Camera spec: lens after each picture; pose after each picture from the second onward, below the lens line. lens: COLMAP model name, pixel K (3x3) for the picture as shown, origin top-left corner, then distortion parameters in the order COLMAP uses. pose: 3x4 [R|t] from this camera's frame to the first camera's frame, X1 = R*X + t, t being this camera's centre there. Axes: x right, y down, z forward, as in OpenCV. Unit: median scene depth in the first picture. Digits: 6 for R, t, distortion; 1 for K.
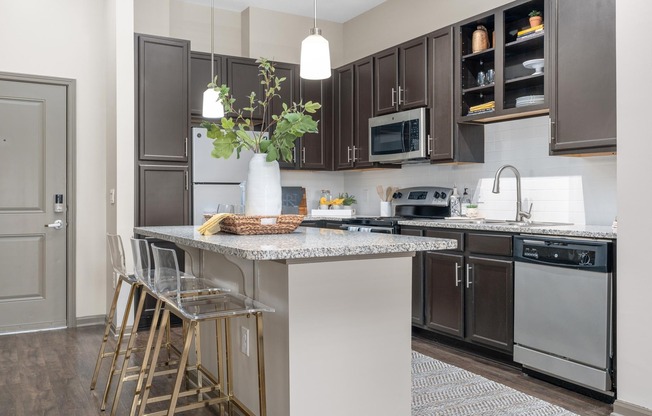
lens RADIAL K [[550.2, 0, 326.0], [0, 550.2, 202.1], [0, 0, 1]] dist [0.007016, -0.016039]
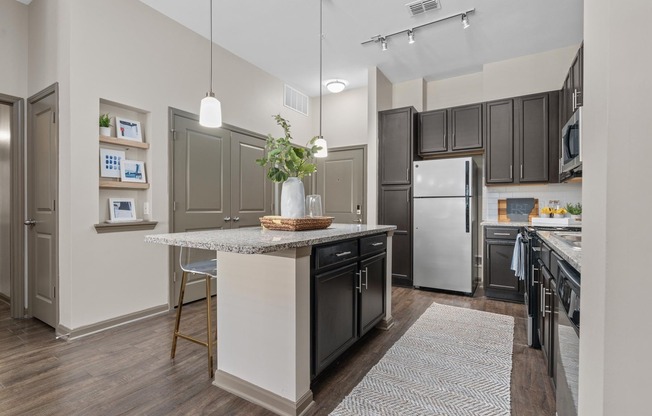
lens RADIAL K [[300.1, 0, 332.5], [0, 300.1, 206.2], [0, 0, 1]] dist [-0.016617, 0.000142]
pose [[0.489850, 0.000313, -0.871806, 0.545089], [-0.009573, 0.999942, -0.005020, -0.005068], [0.871754, 0.010804, 0.489825, 0.561444]]
